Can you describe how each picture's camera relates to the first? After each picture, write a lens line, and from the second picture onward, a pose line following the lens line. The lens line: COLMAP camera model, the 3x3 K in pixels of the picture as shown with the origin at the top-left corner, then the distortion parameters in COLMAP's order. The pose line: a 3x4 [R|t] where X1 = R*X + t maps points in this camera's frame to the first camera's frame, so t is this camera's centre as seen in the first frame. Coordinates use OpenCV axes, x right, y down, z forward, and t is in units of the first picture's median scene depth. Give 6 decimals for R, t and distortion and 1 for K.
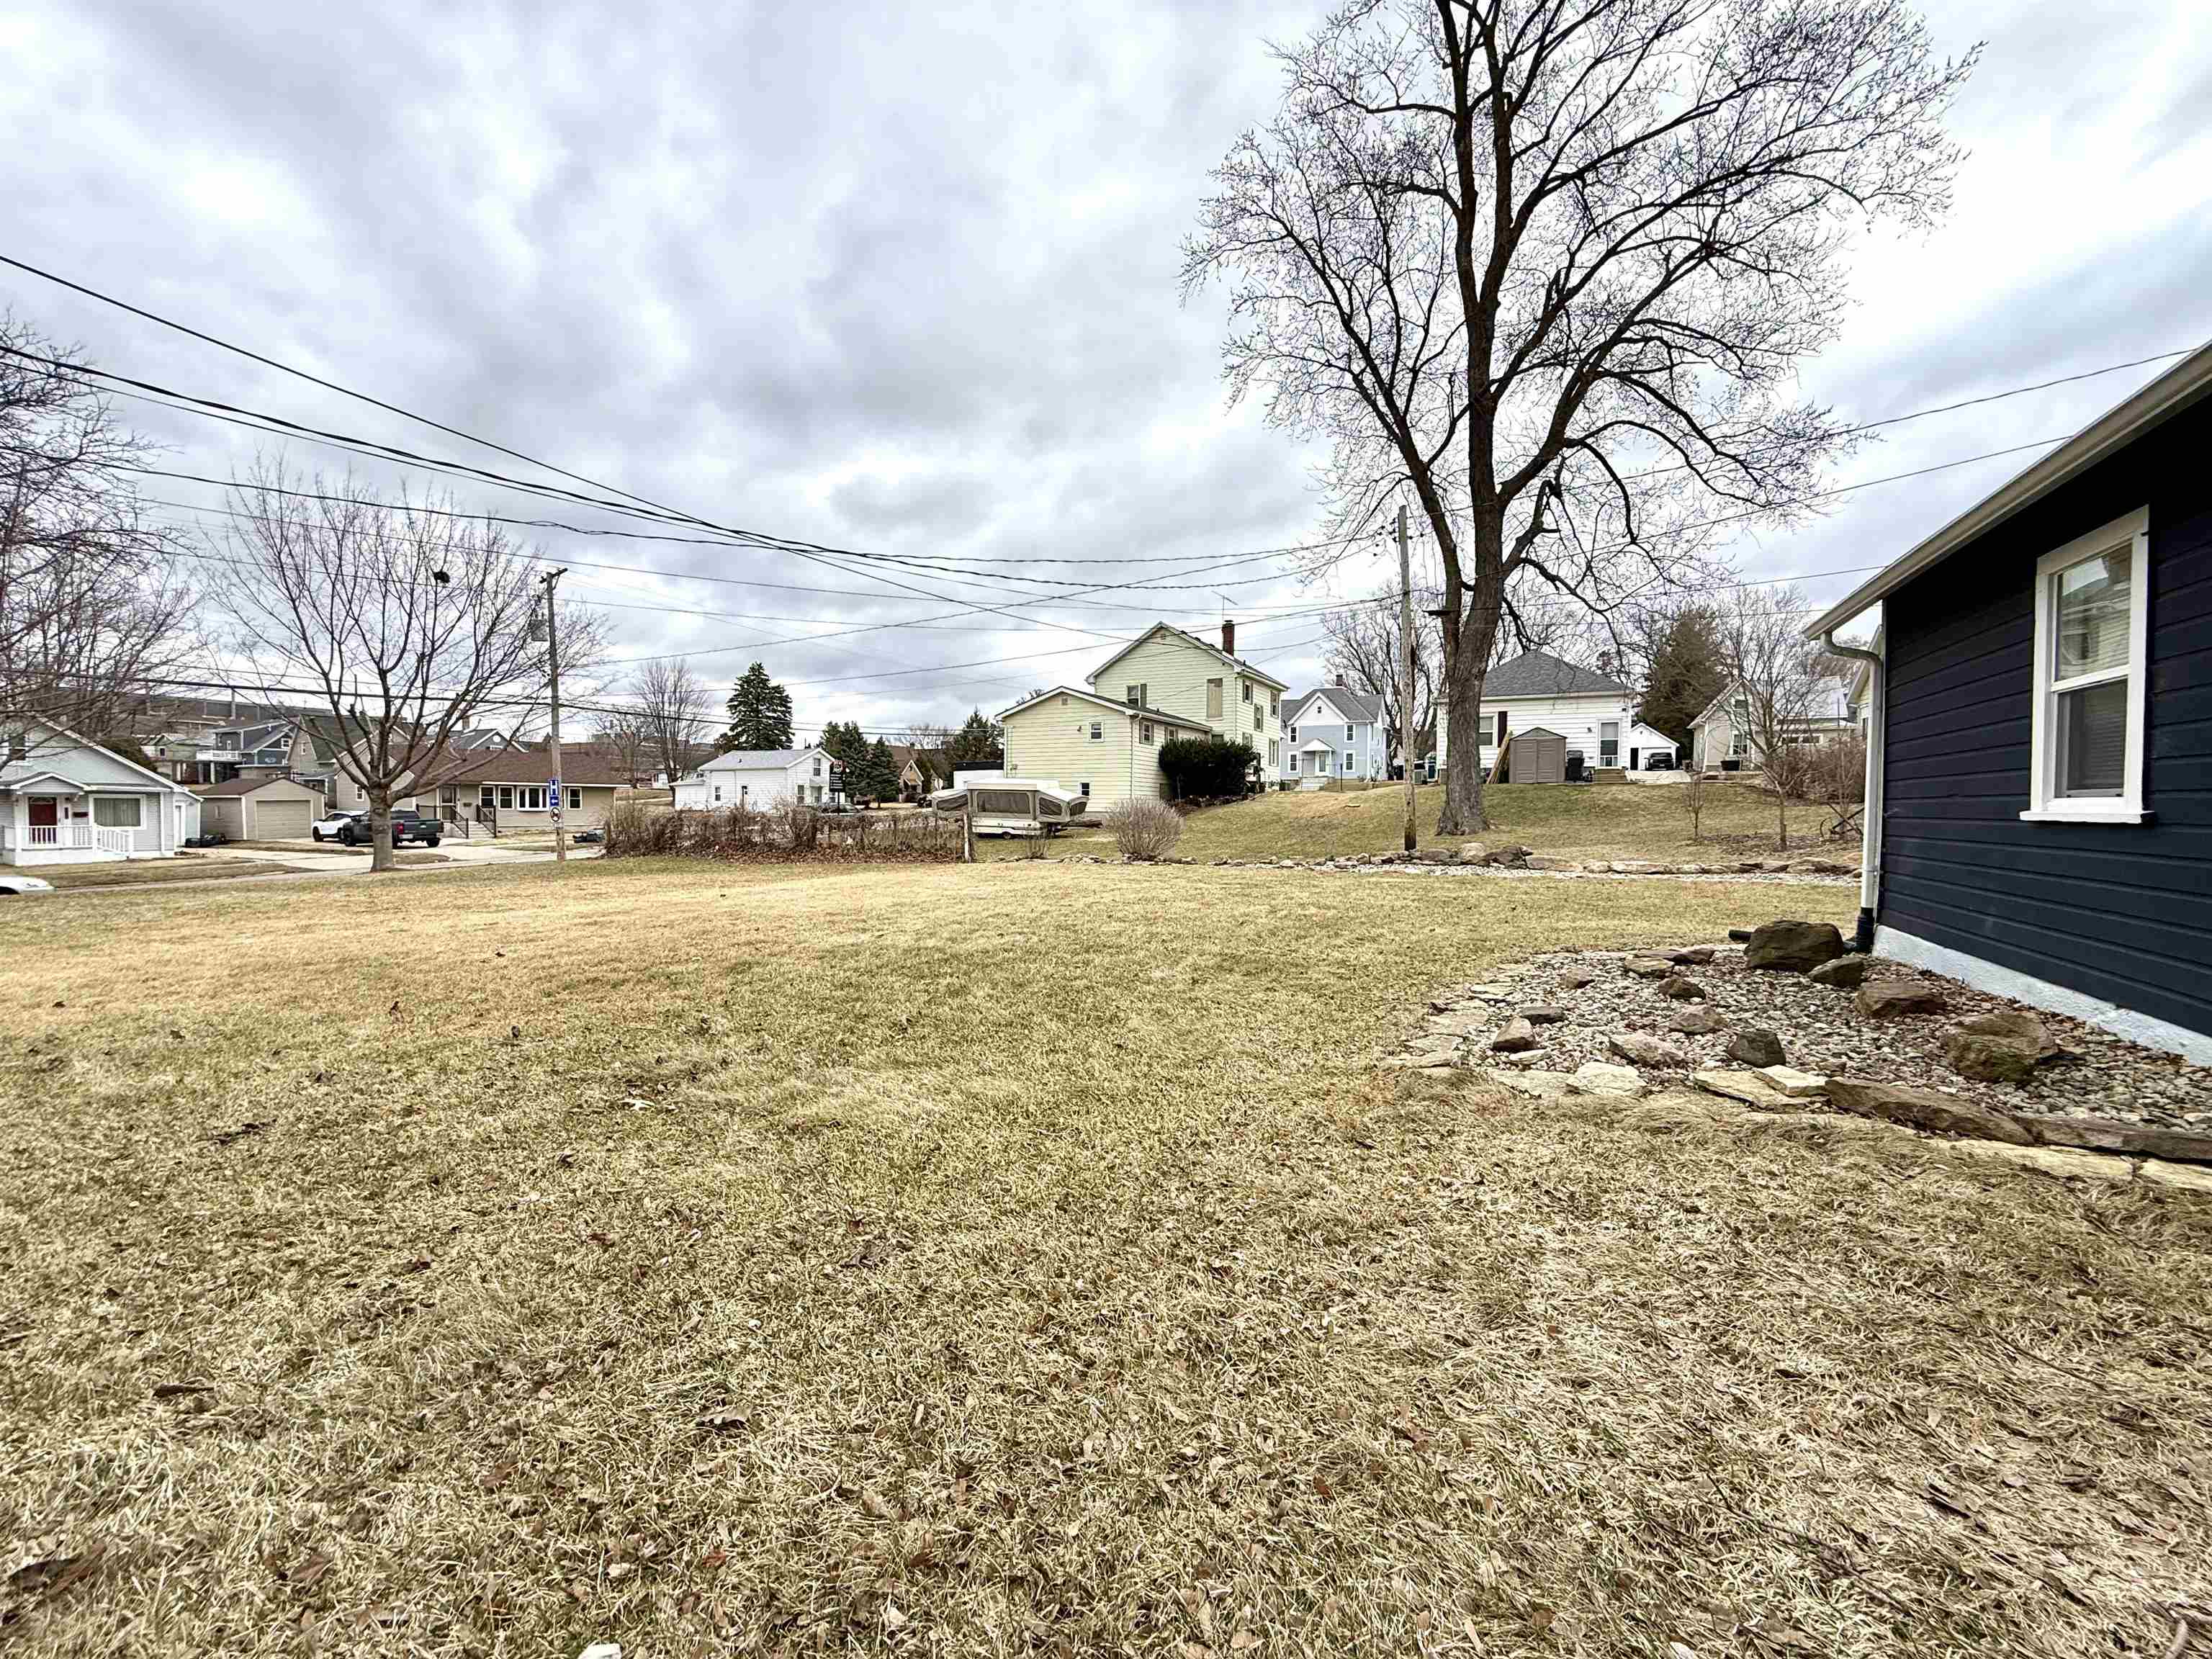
lens RADIAL K [[877.6, 0, 1102.7], [0, 877.6, 831.8], [0, 0, 1]] dist [0.000340, -0.000333]
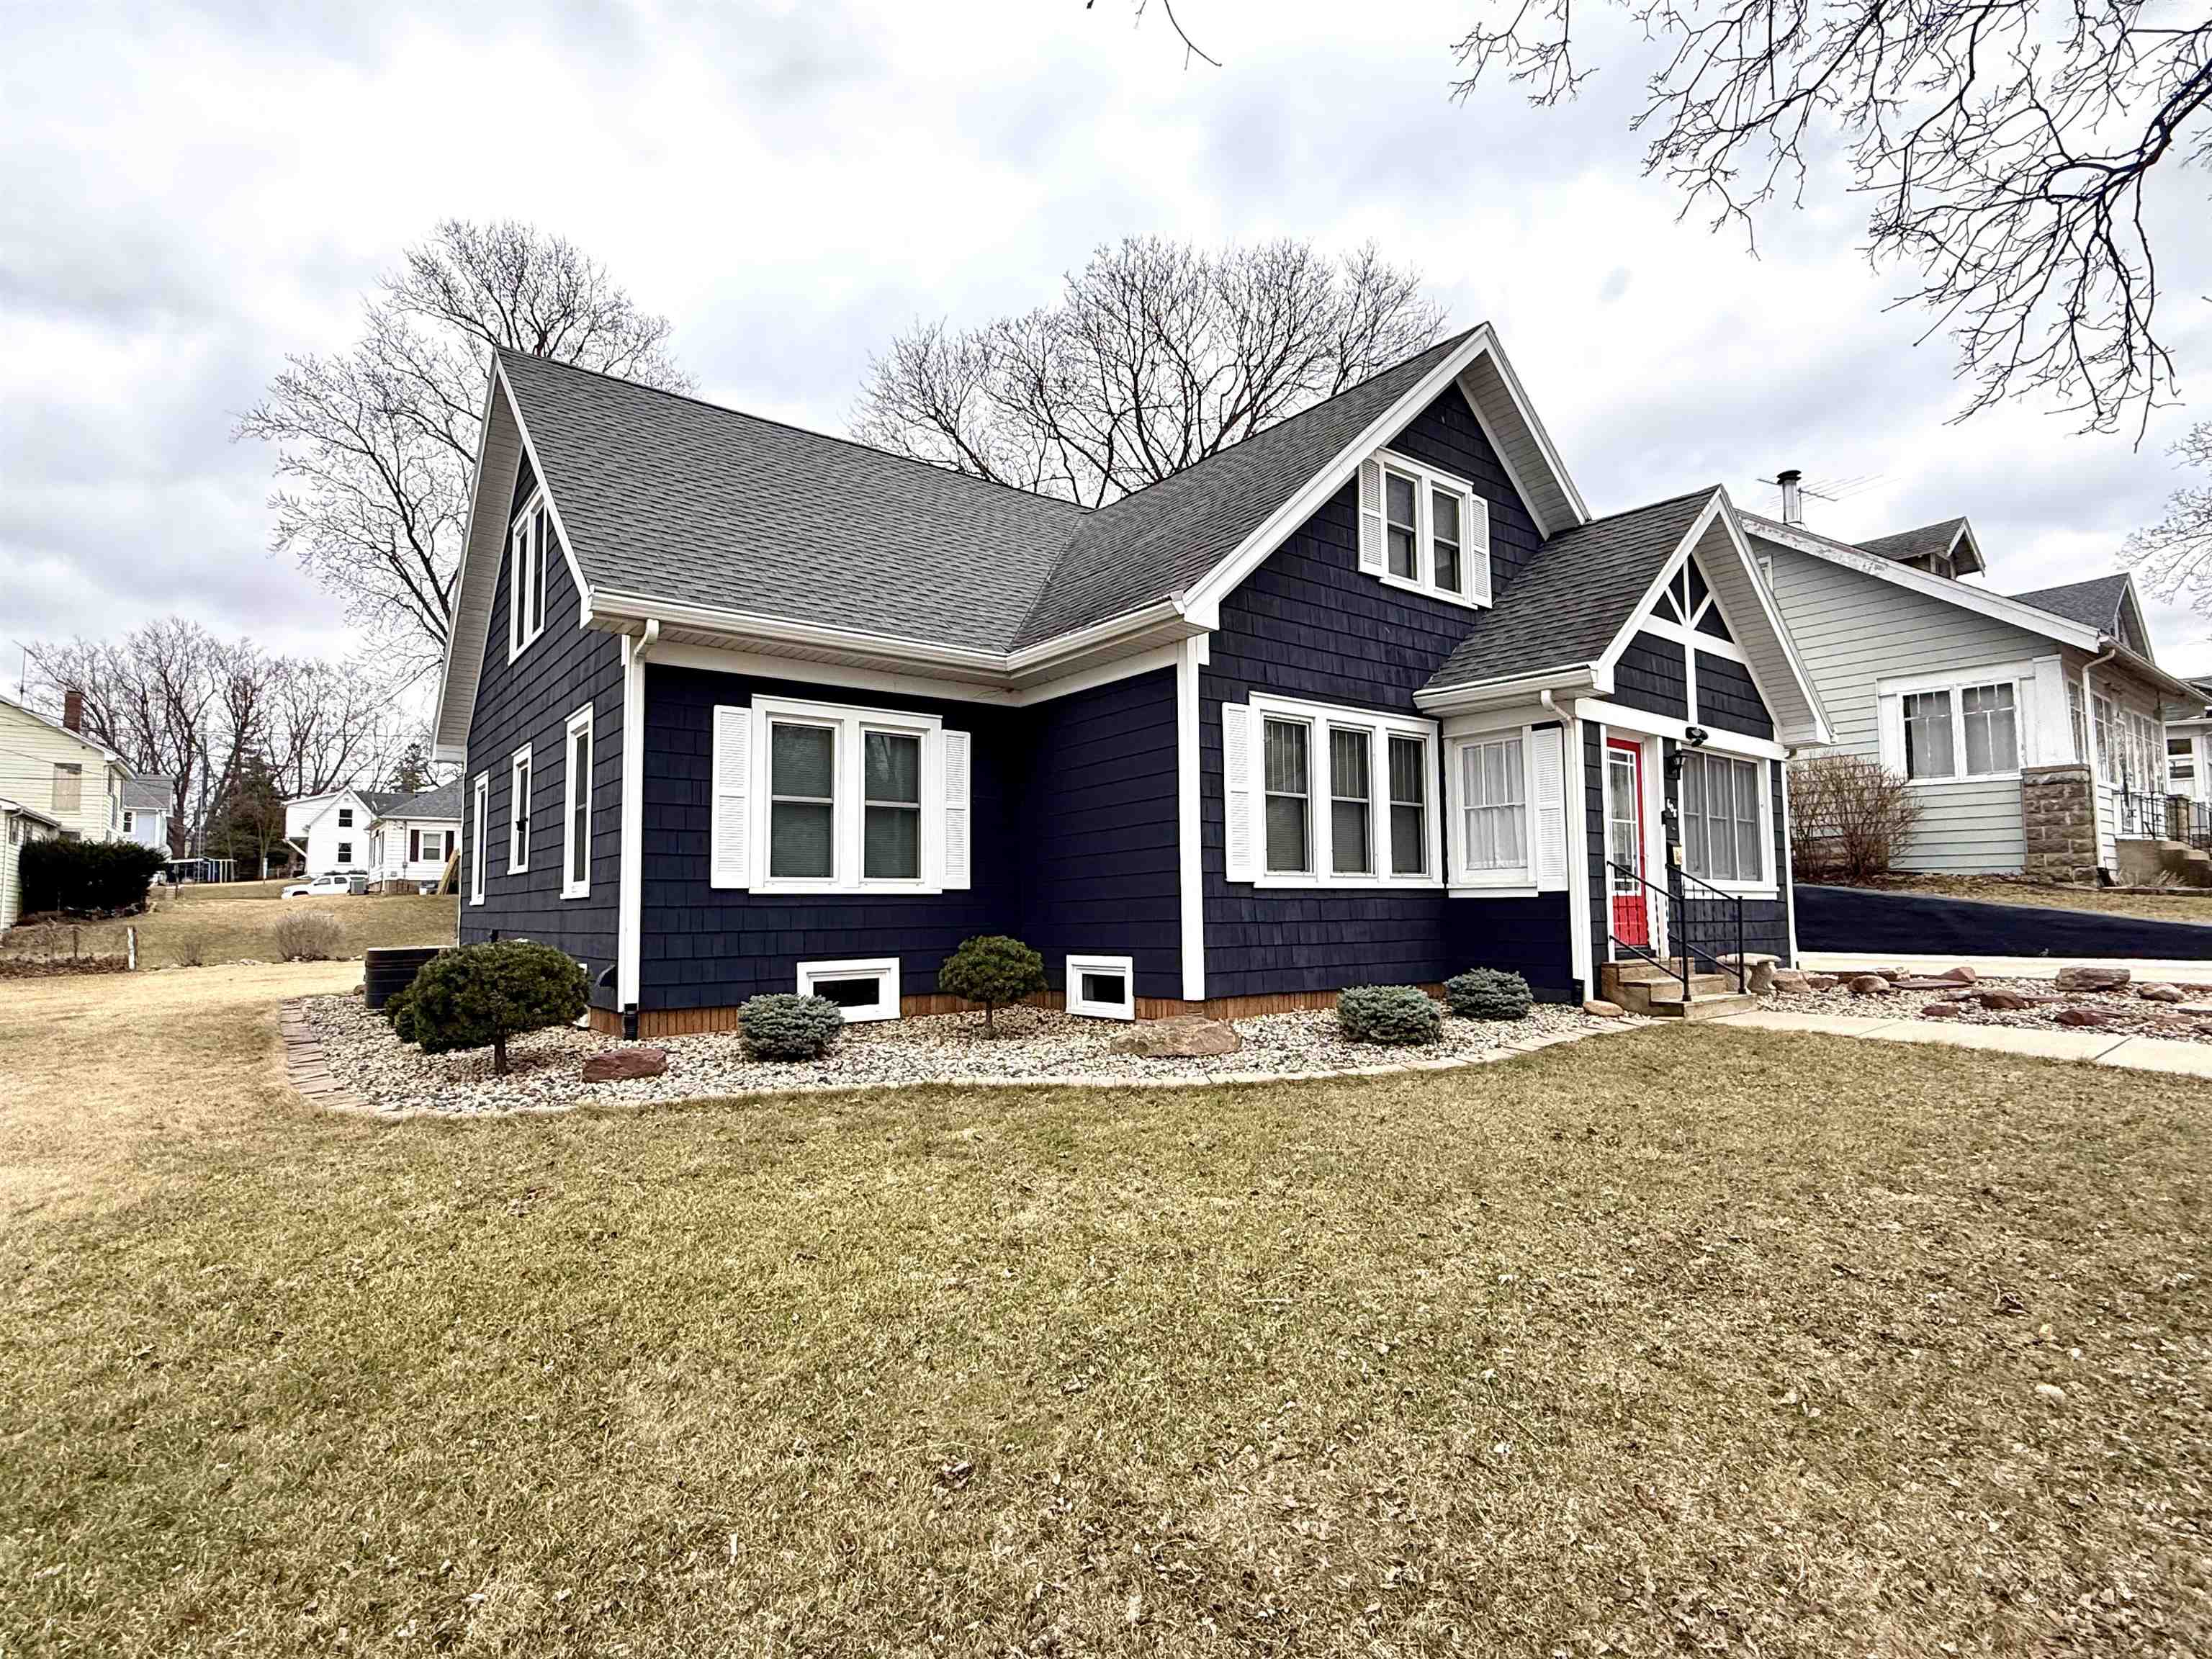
lens RADIAL K [[1084.6, 0, 1114.4], [0, 1084.6, 833.6], [0, 0, 1]] dist [0.001523, -0.000231]
pose [[0.409286, 0.050735, 0.910994, -0.785111], [0.040157, 0.996484, -0.073538, 0.010253], [-0.911522, 0.066681, 0.405810, -0.598694]]
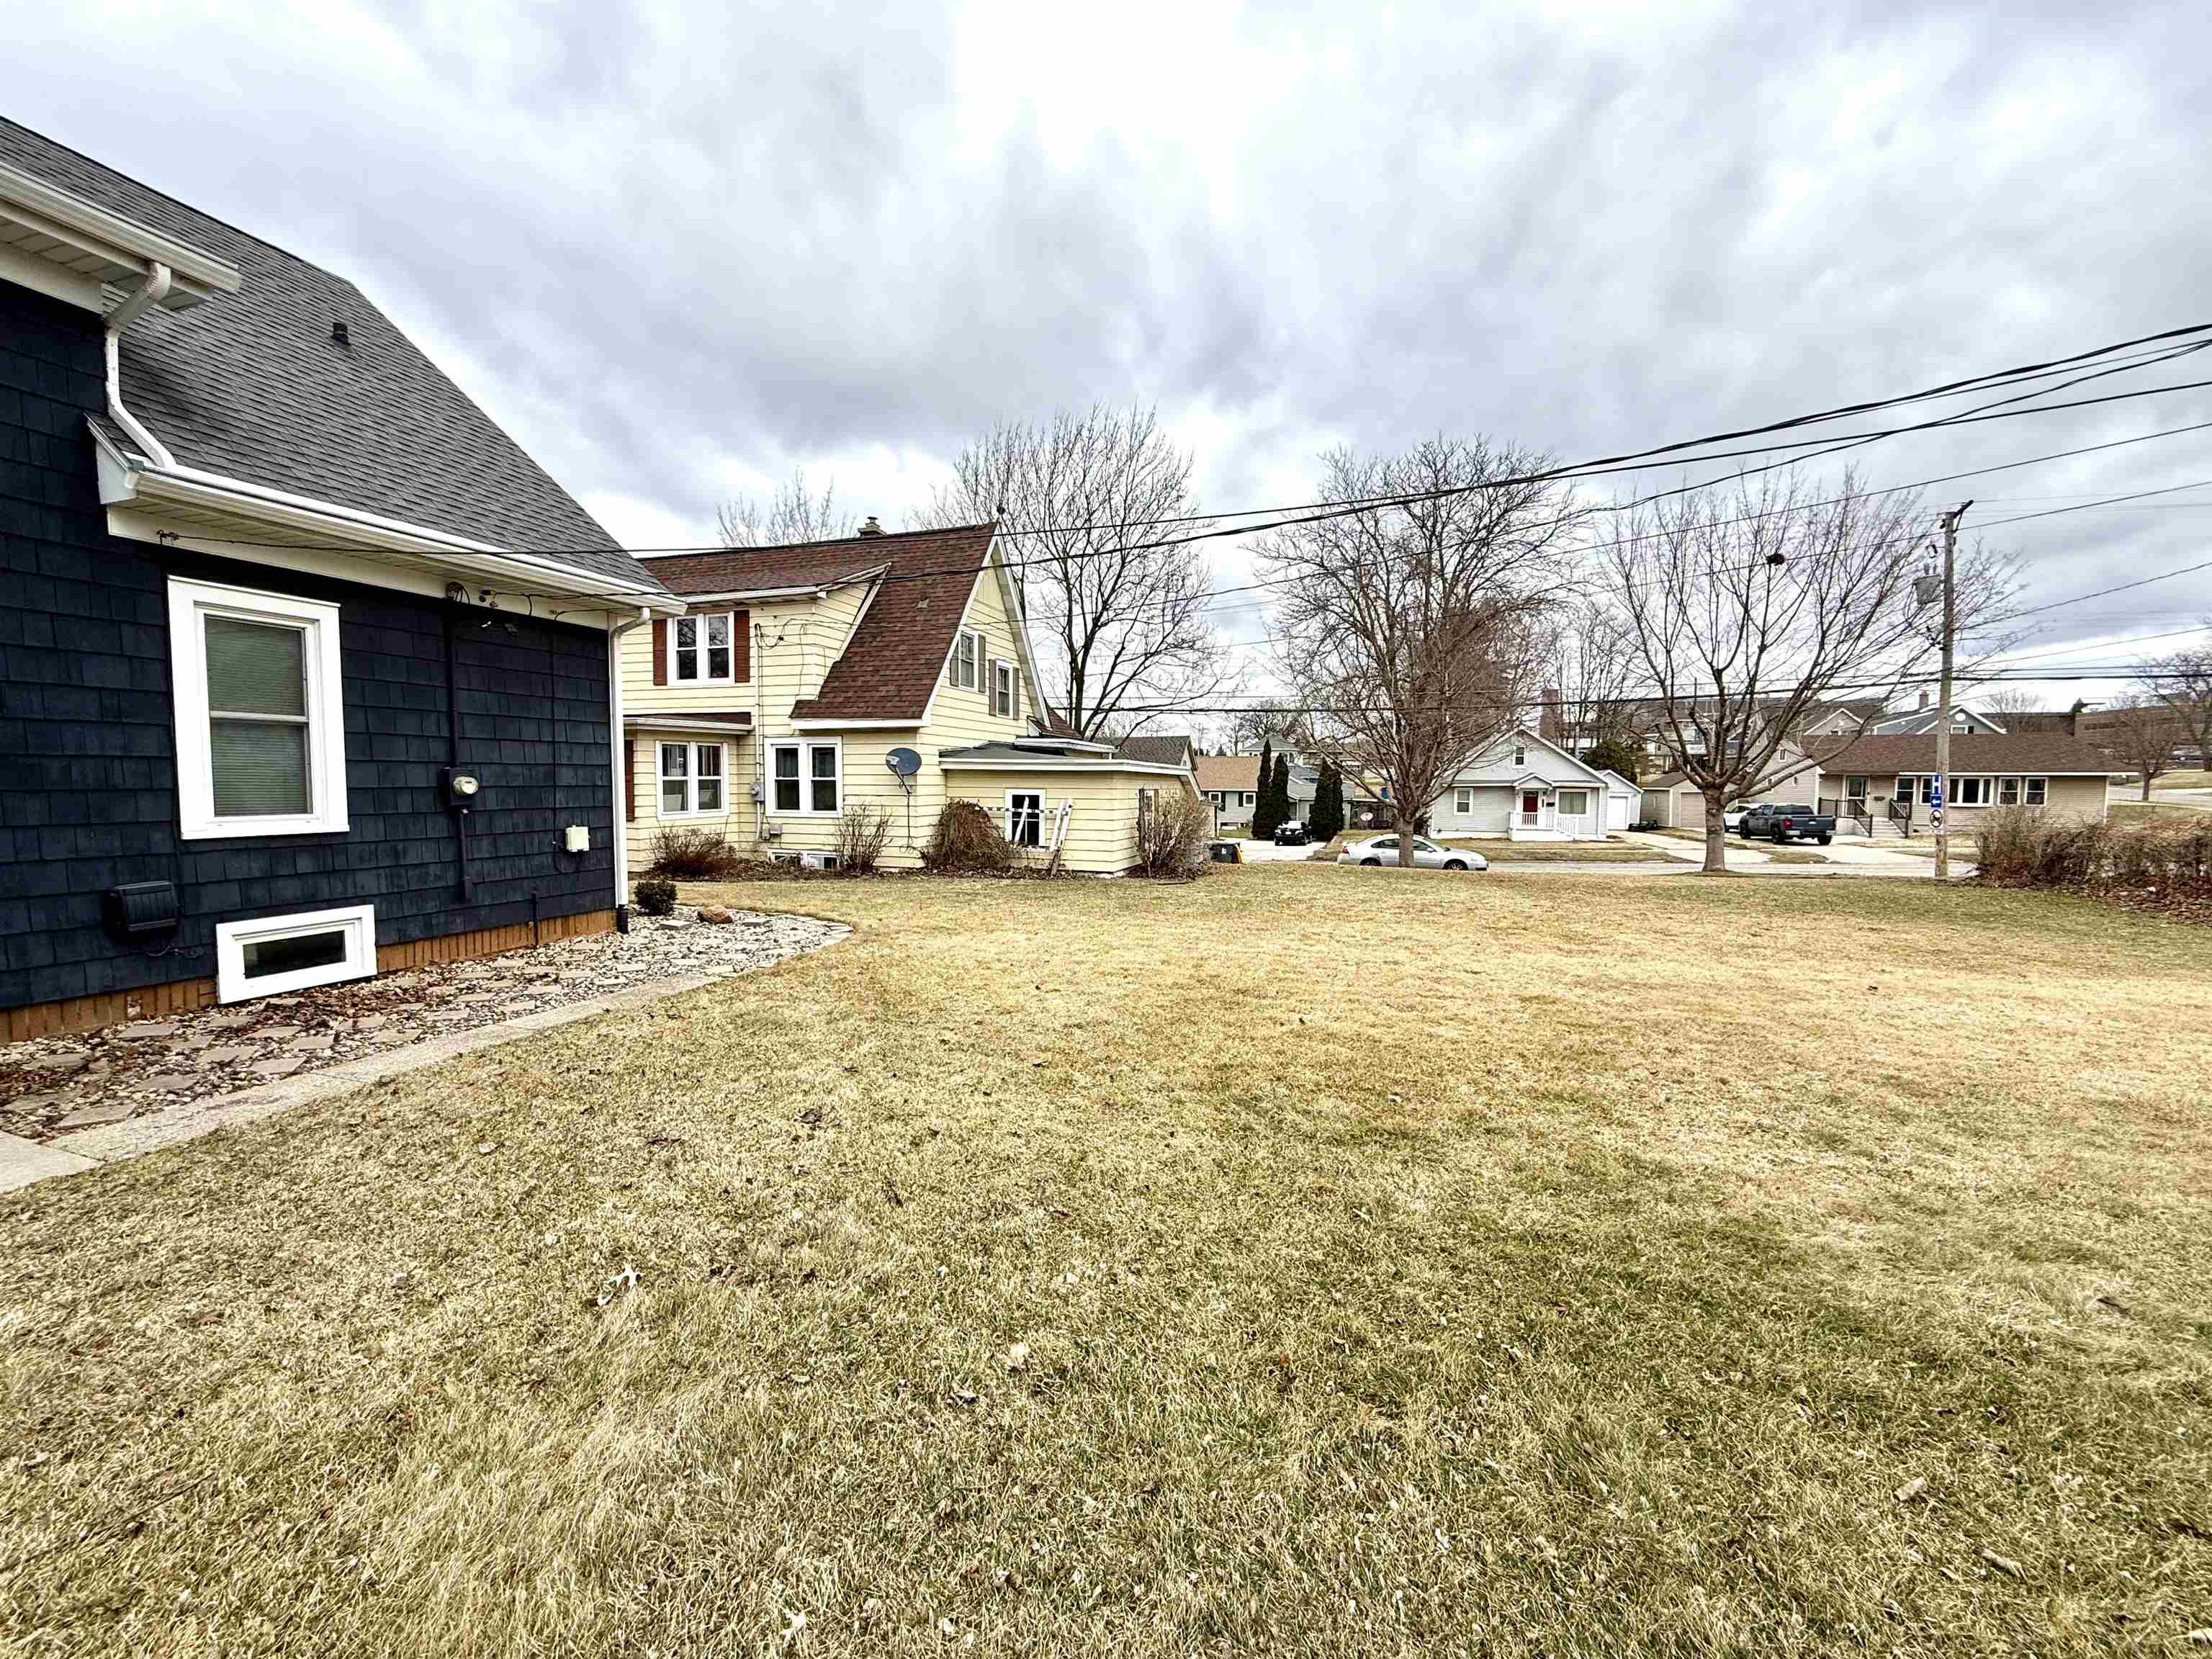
lens RADIAL K [[877.6, 0, 1100.7], [0, 877.6, 831.7], [0, 0, 1]] dist [0.000340, -0.000333]
pose [[0.159354, 0.052463, -0.985826, 0.055126], [-0.032718, 0.998319, 0.047839, -0.028951], [0.986679, 0.024631, 0.160803, 0.170375]]
